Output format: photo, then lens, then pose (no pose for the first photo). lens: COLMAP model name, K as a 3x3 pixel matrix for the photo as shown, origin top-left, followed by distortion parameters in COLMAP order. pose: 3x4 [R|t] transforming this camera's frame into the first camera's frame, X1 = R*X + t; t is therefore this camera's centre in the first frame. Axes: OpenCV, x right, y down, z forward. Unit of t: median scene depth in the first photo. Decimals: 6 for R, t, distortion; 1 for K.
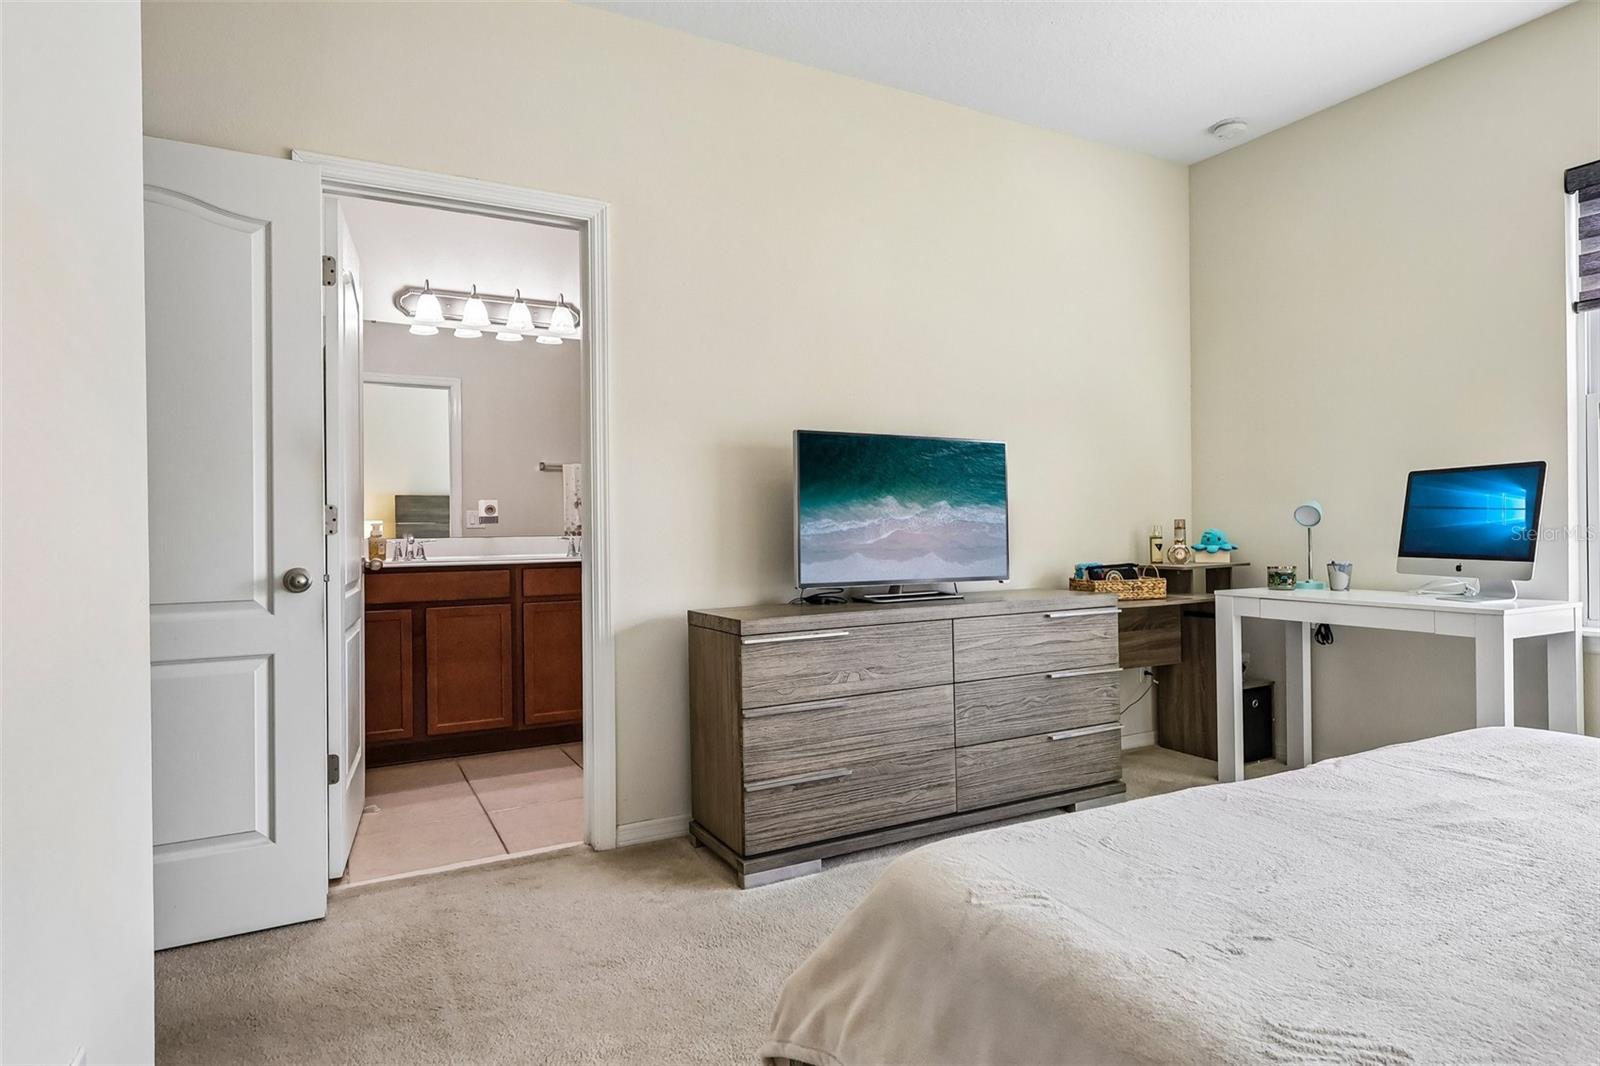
lens RADIAL K [[882.6, 0, 797.6], [0, 882.6, 522.4], [0, 0, 1]] dist [-0.002869, -0.000127]
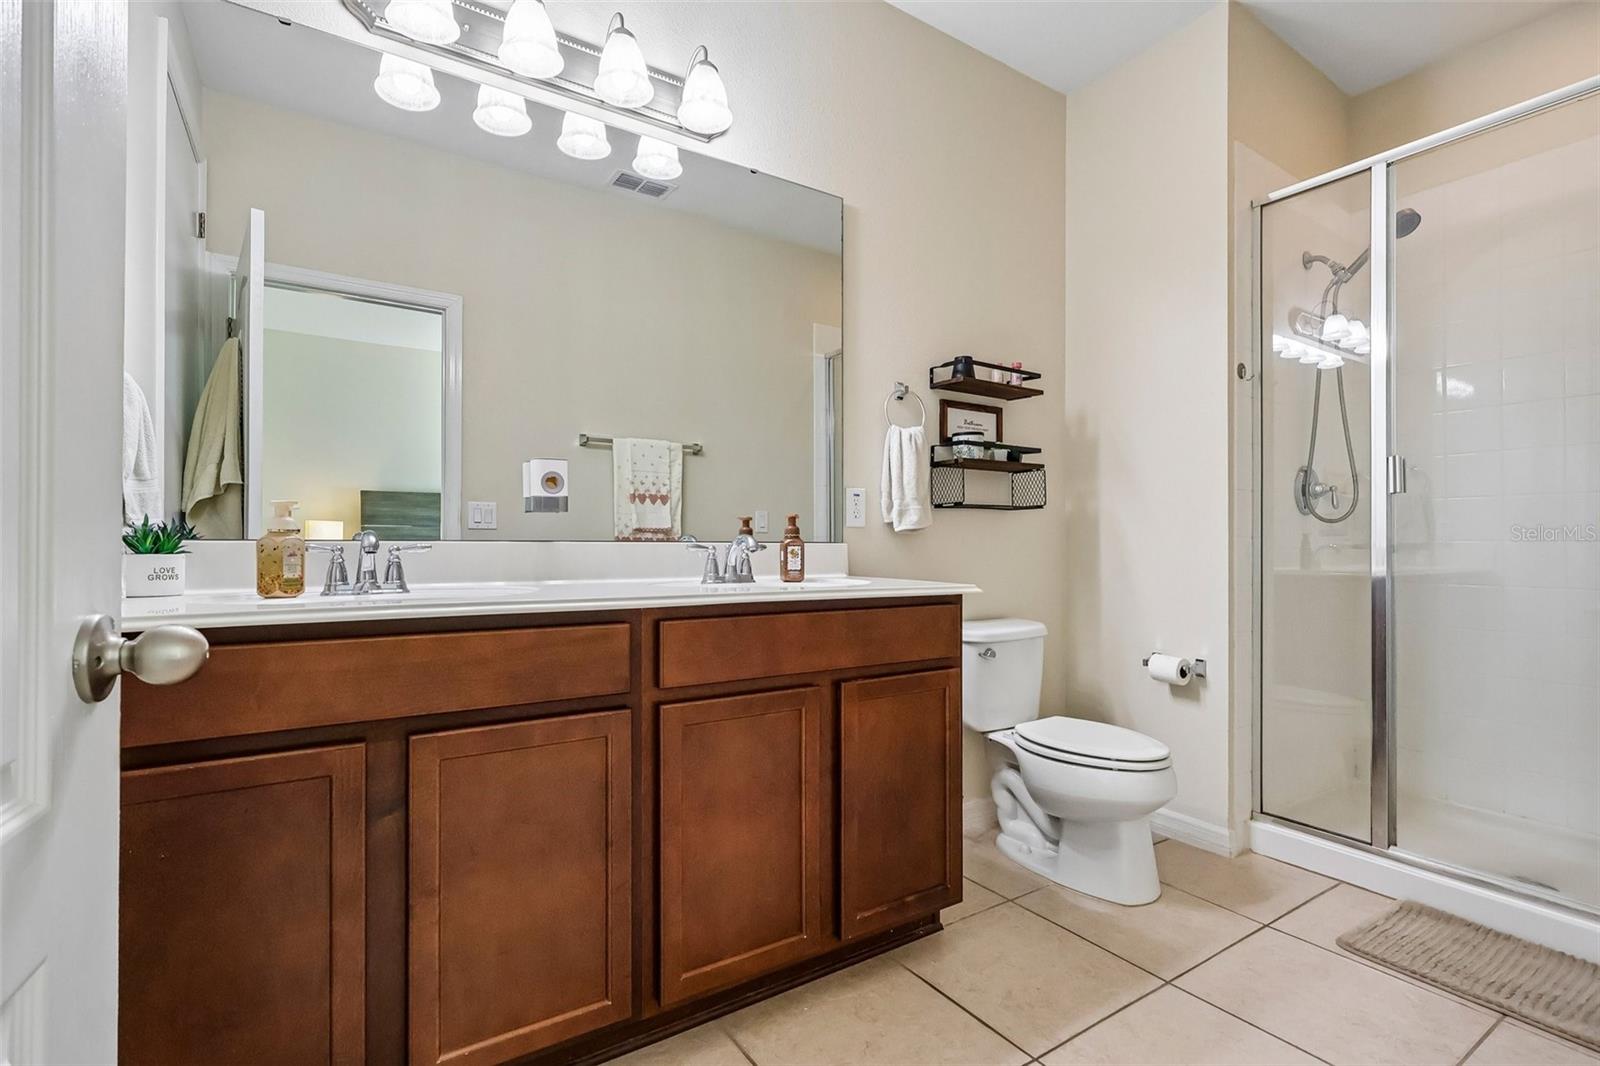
lens RADIAL K [[749.6, 0, 796.8], [0, 749.6, 541.9], [0, 0, 1]] dist [0.001395, 0.000037]
pose [[0.995742, 0.017746, 0.090457, -0.267946], [-0.018226, 0.999824, 0.004490, 0.013678], [-0.090362, -0.006120, 0.995890, 0.623987]]
